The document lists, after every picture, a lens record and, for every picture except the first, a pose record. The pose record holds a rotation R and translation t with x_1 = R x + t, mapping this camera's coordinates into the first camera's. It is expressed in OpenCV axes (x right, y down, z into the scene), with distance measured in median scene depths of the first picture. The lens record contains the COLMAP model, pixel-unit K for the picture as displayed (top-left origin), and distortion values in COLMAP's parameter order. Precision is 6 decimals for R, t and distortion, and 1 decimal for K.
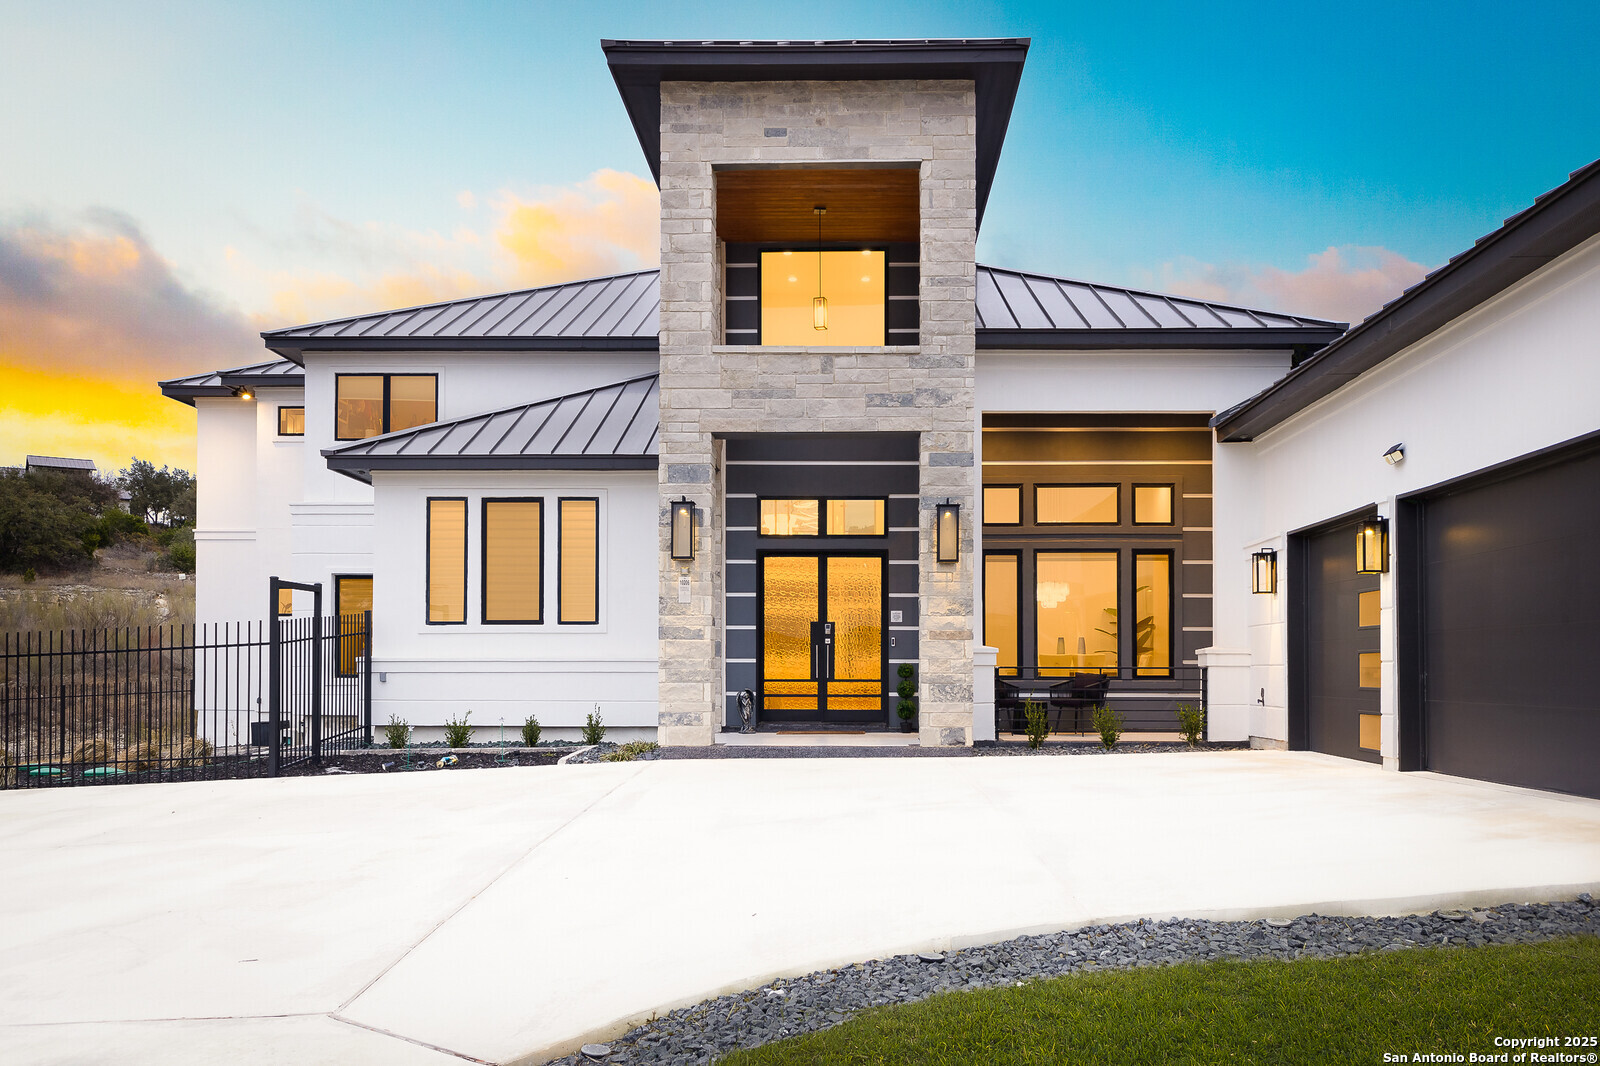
lens RADIAL K [[1319.0, 0, 835.8], [0, 1319.0, 640.7], [0, 0, 1]] dist [0.011309, -0.002468]
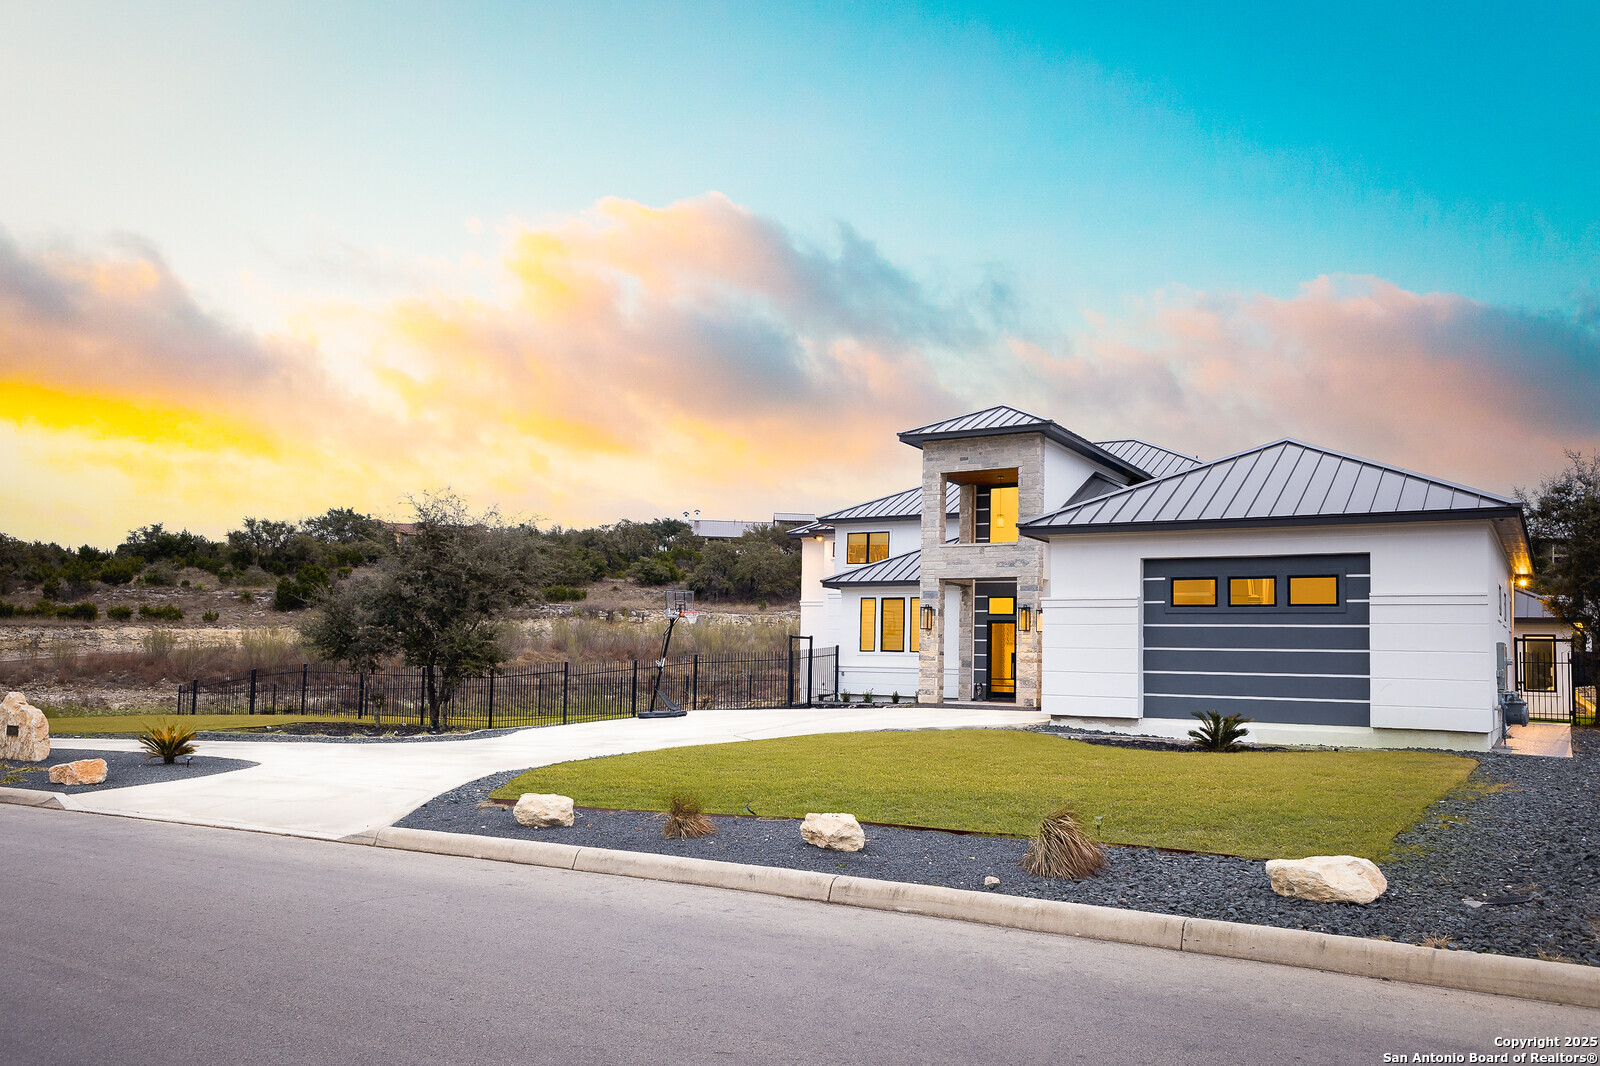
lens RADIAL K [[1284.0, 0, 800.7], [0, 1284.0, 532.6], [0, 0, 1]] dist [-0.002338, -0.000159]
pose [[0.857377, -0.032430, -0.513666, 0.798113], [-0.012856, 0.996352, -0.084362, -0.029145], [0.514528, 0.078934, 0.853833, -1.050704]]
